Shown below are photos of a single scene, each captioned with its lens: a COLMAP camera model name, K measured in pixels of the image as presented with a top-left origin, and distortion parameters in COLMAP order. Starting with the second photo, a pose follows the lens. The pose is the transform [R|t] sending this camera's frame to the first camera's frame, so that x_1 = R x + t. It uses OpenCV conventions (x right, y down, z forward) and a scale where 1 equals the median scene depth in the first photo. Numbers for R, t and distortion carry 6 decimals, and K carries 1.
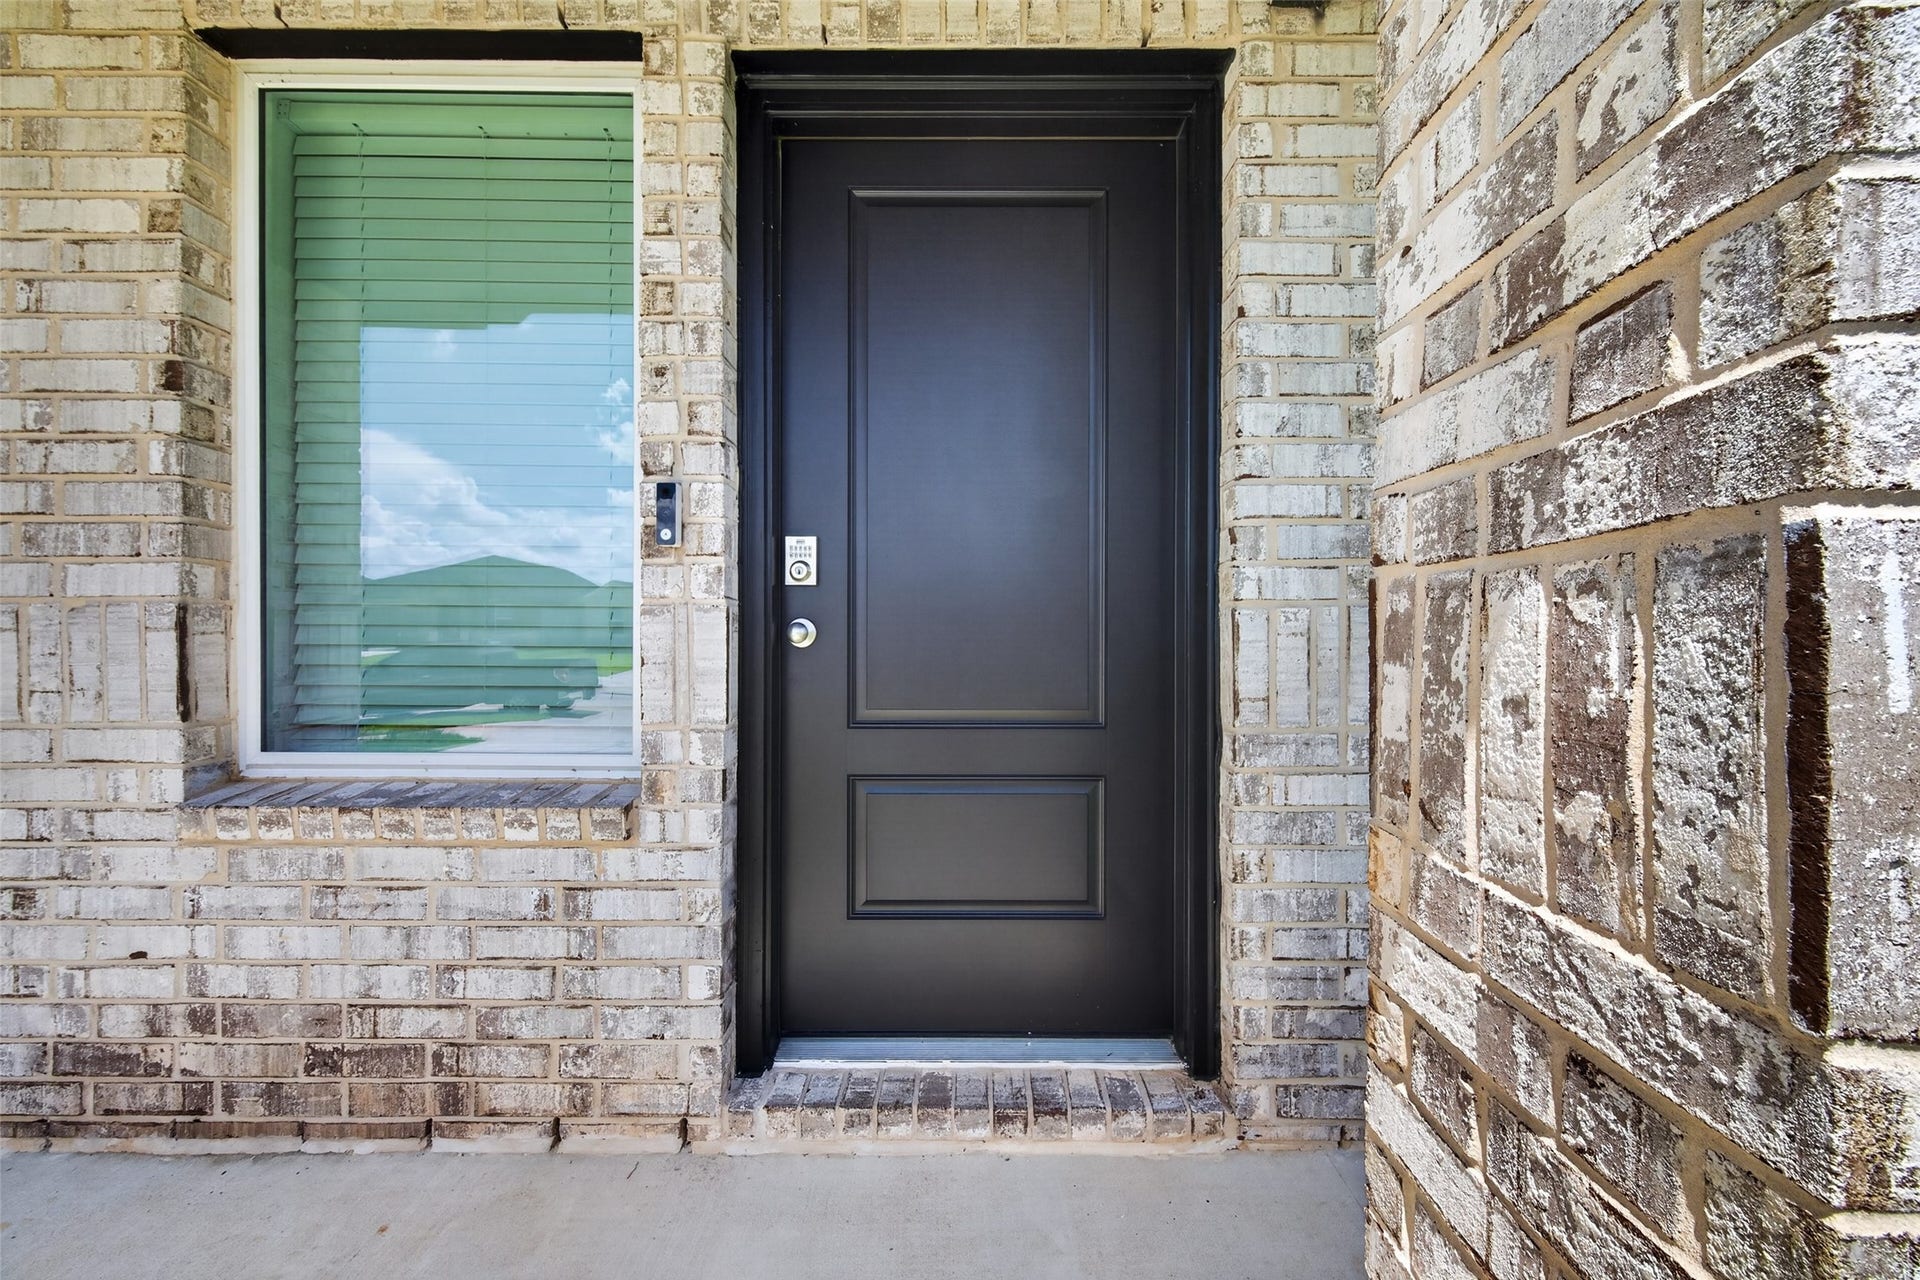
lens RADIAL K [[780.3, 0, 935.4], [0, 780.3, 643.0], [0, 0, 1]] dist [0.010915, 0.000033]
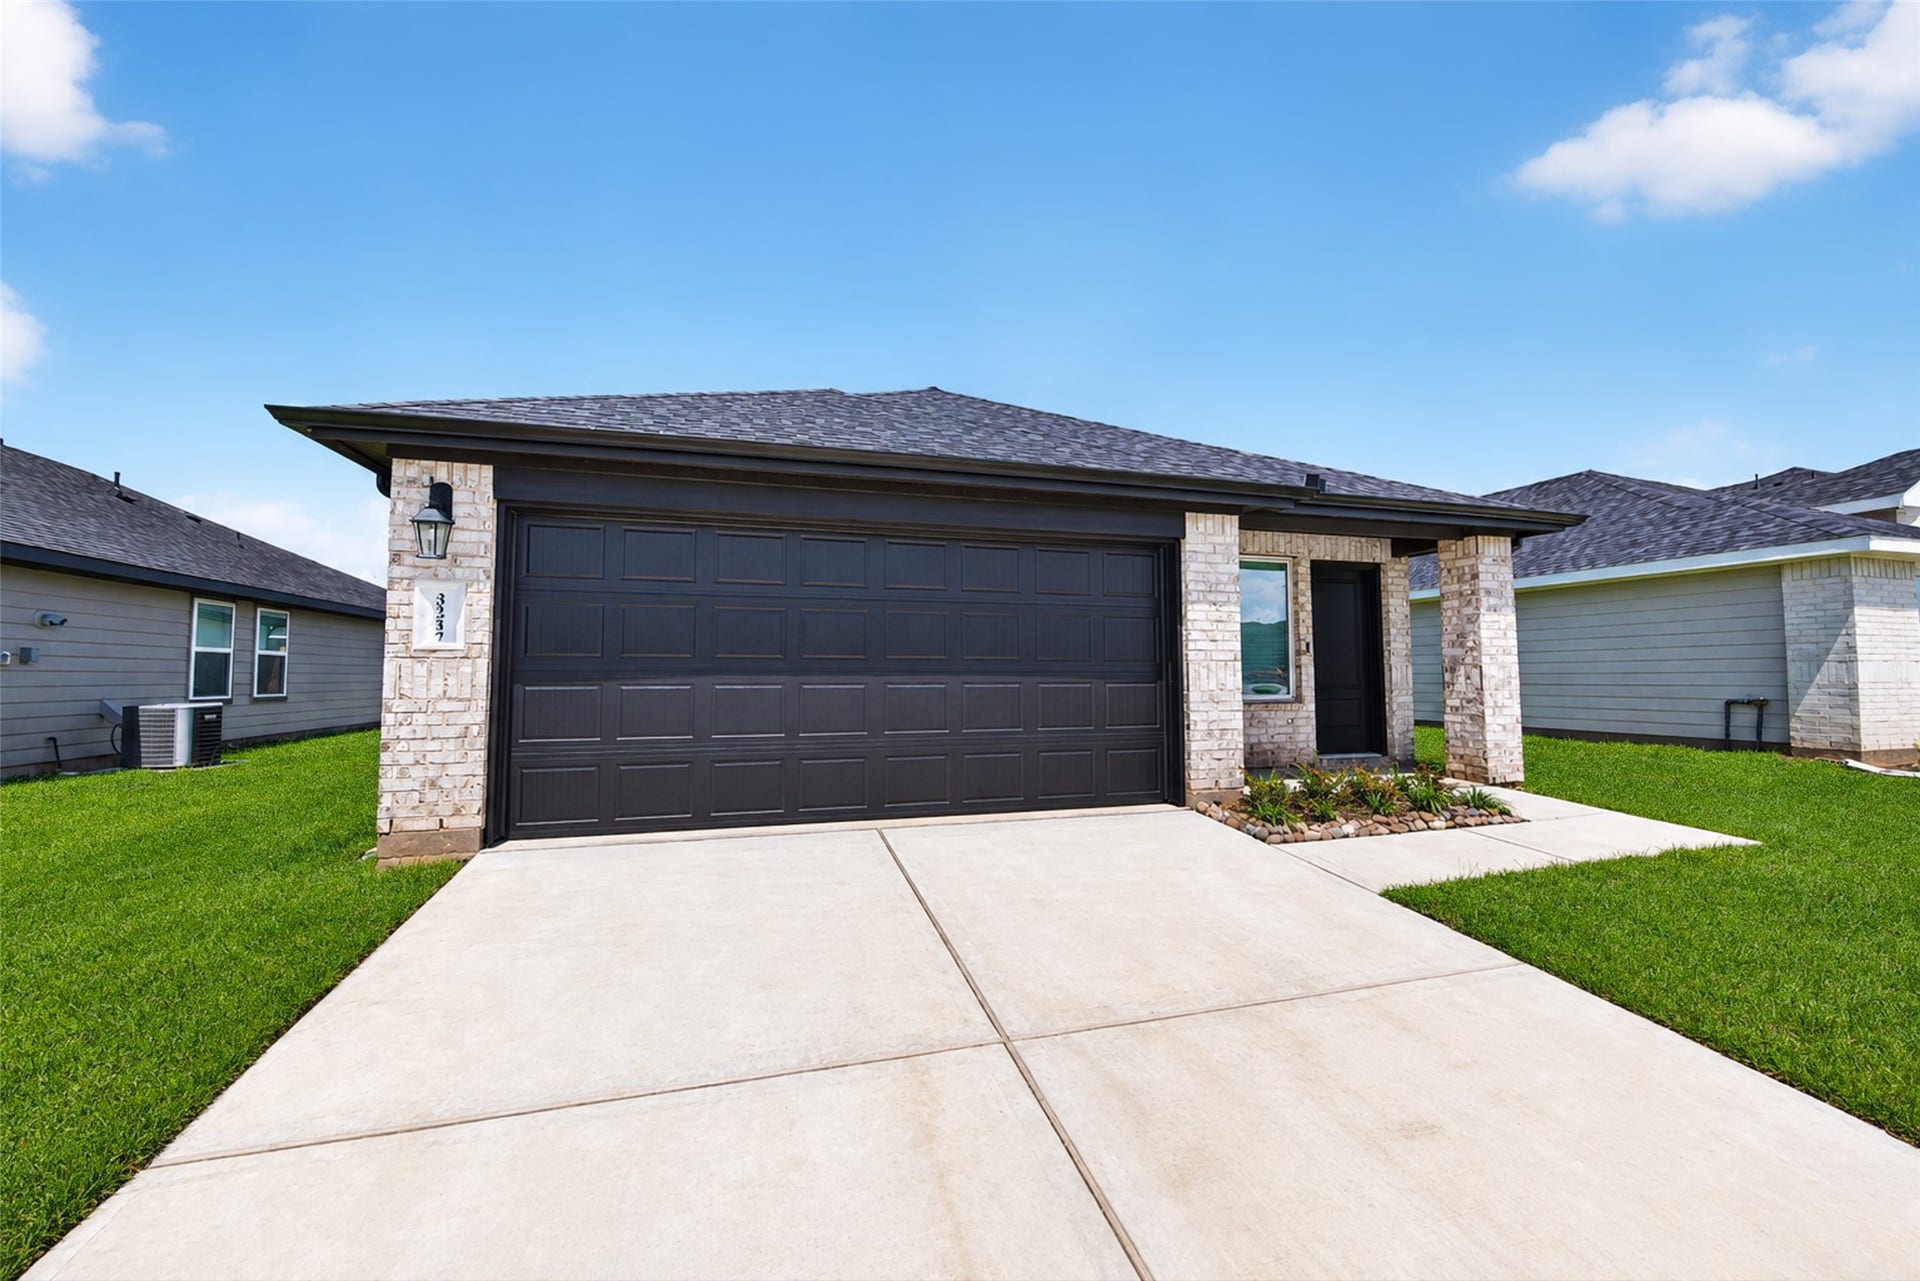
lens RADIAL K [[747.7, 0, 952.1], [0, 747.7, 623.5], [0, 0, 1]] dist [0.001733, 0.000081]
pose [[0.957390, 0.016506, 0.288327, -4.053999], [0.001588, 0.998050, -0.062407, -0.016067], [-0.288795, 0.060206, 0.955496, -3.119405]]
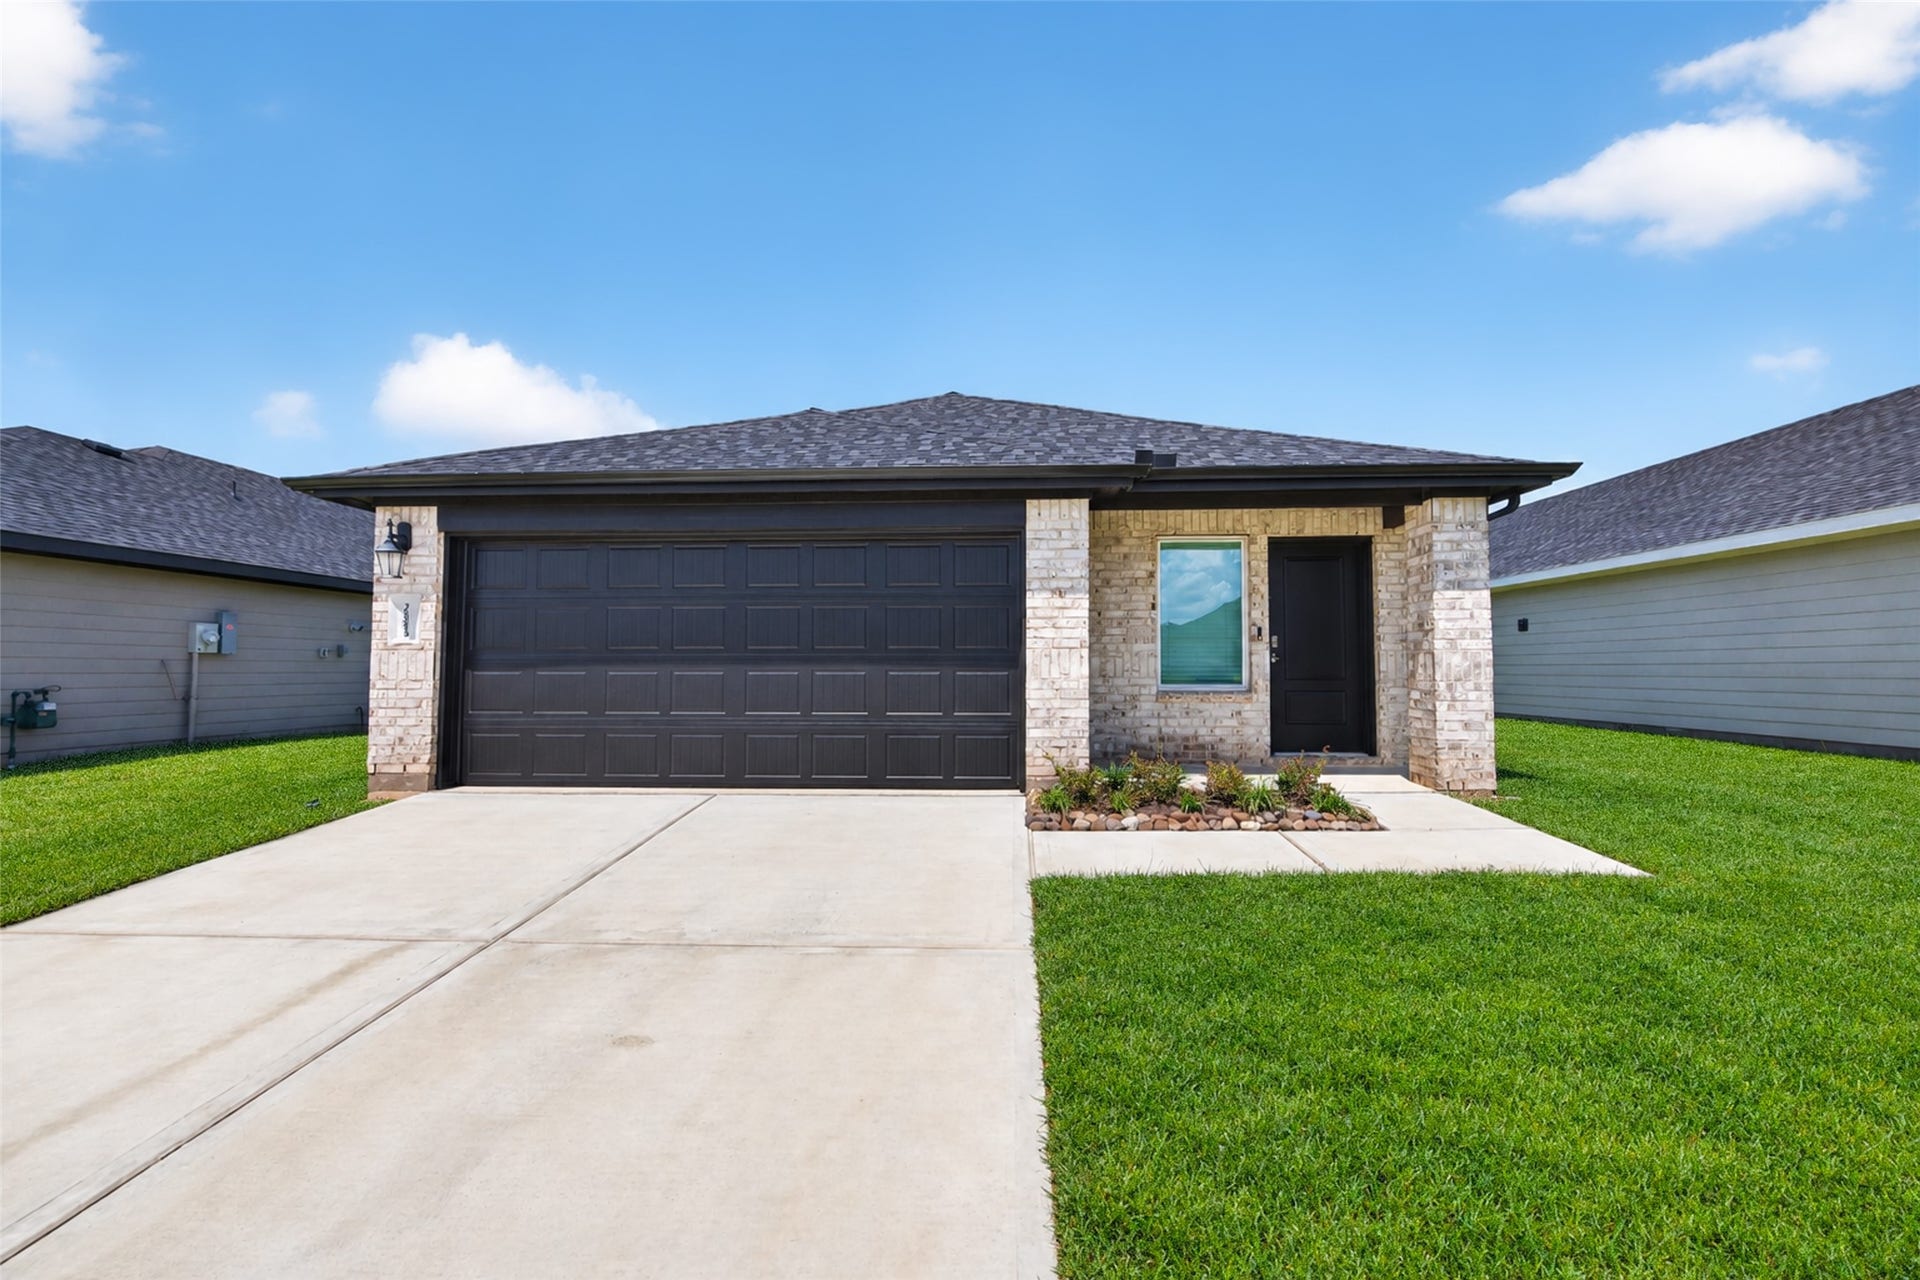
lens RADIAL K [[744.6, 0, 960.0], [0, 744.6, 640.0], [0, 0, 1]] dist [0.001739, 0.000159]
pose [[0.999223, -0.004259, -0.039173, -1.982299], [0.003064, 0.999530, -0.030511, 0.009256], [0.039285, 0.030367, 0.998767, -3.630101]]
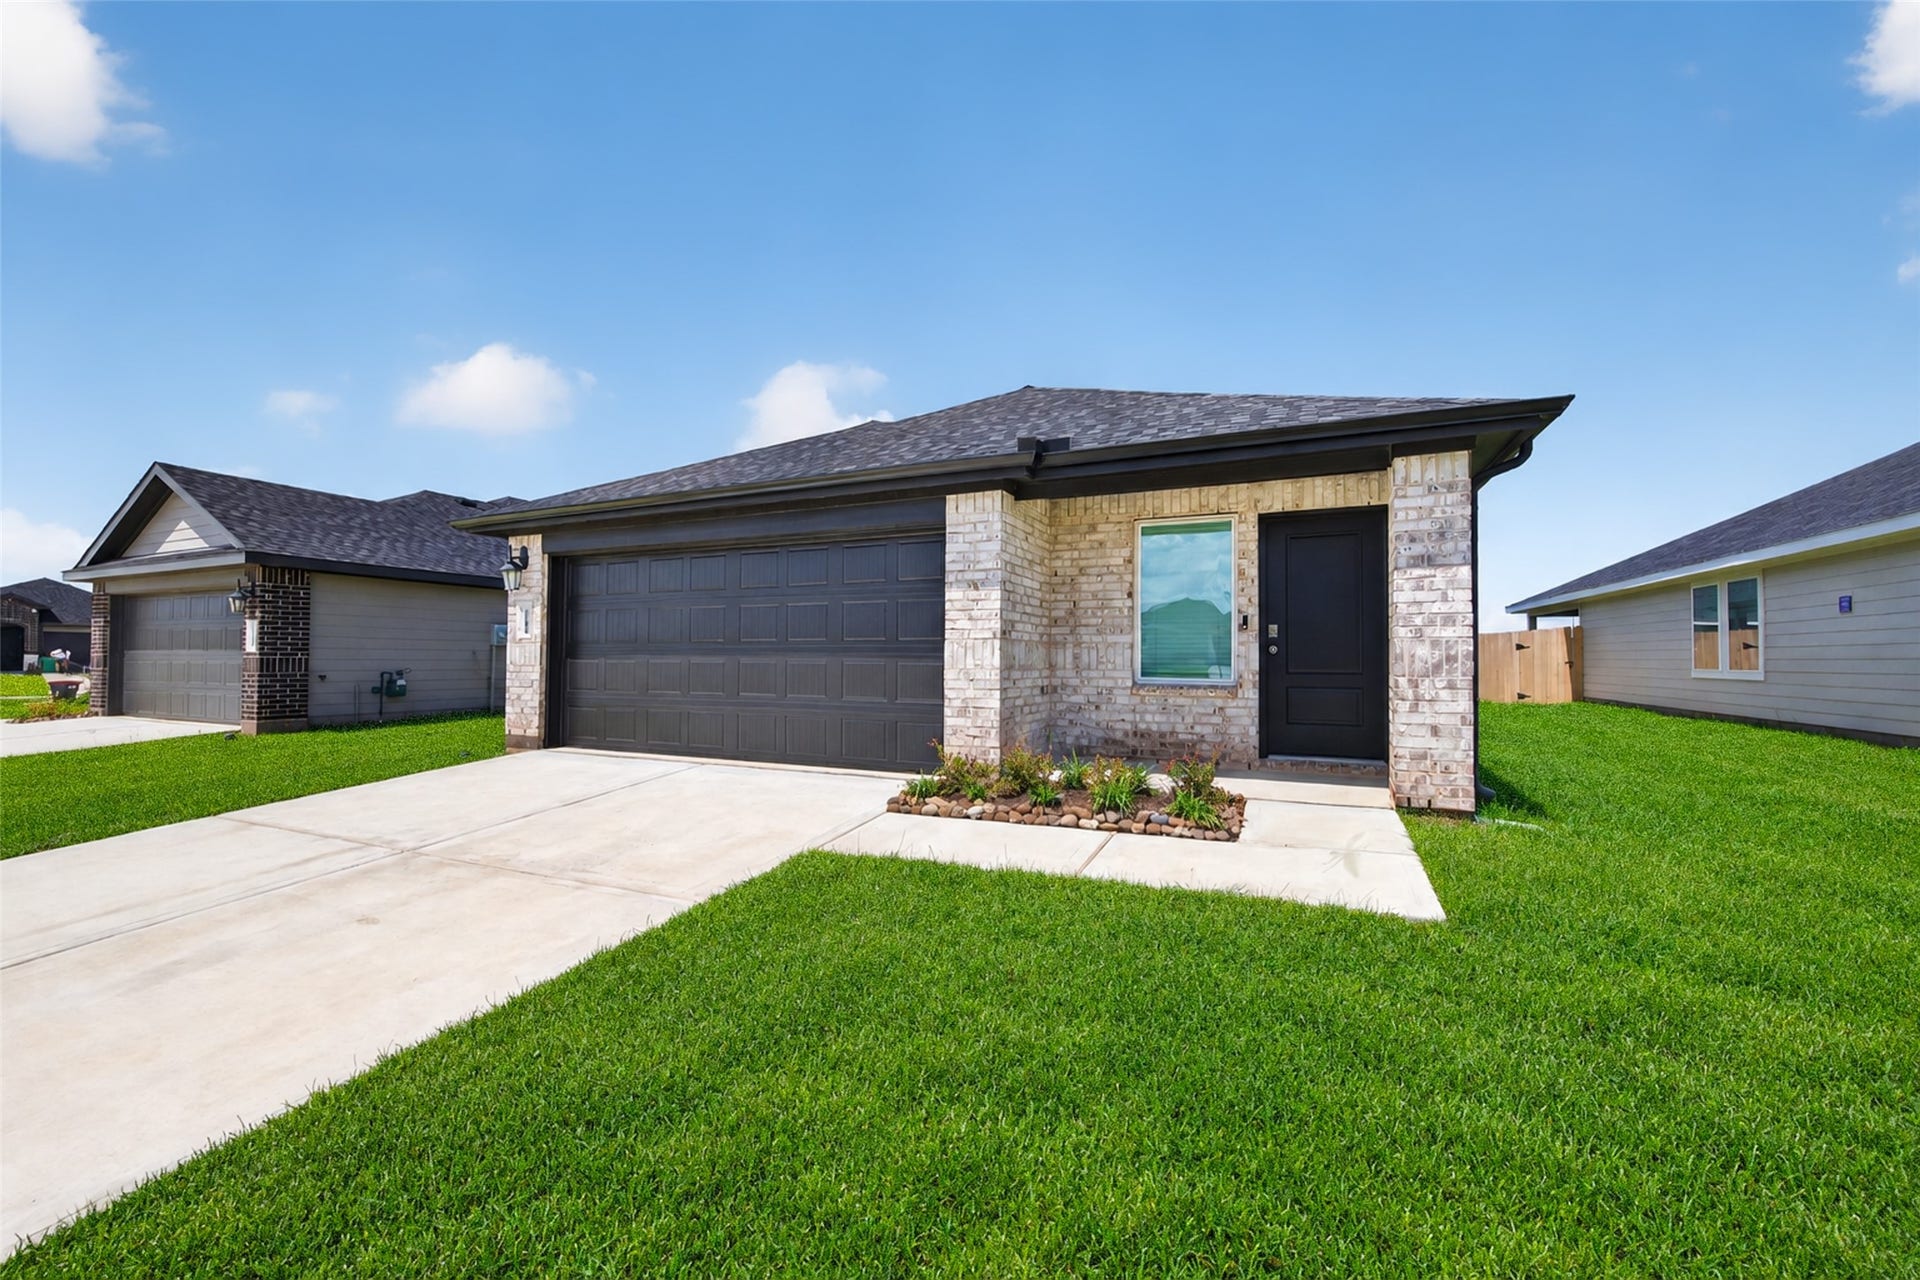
lens RADIAL K [[744.6, 0, 960.0], [0, 744.6, 640.0], [0, 0, 1]] dist [0.001739, 0.000159]
pose [[0.917850, -0.008406, -0.396838, -0.147542], [-0.000086, 0.999771, -0.021377, 0.022635], [0.396927, 0.019655, 0.917640, -3.392222]]
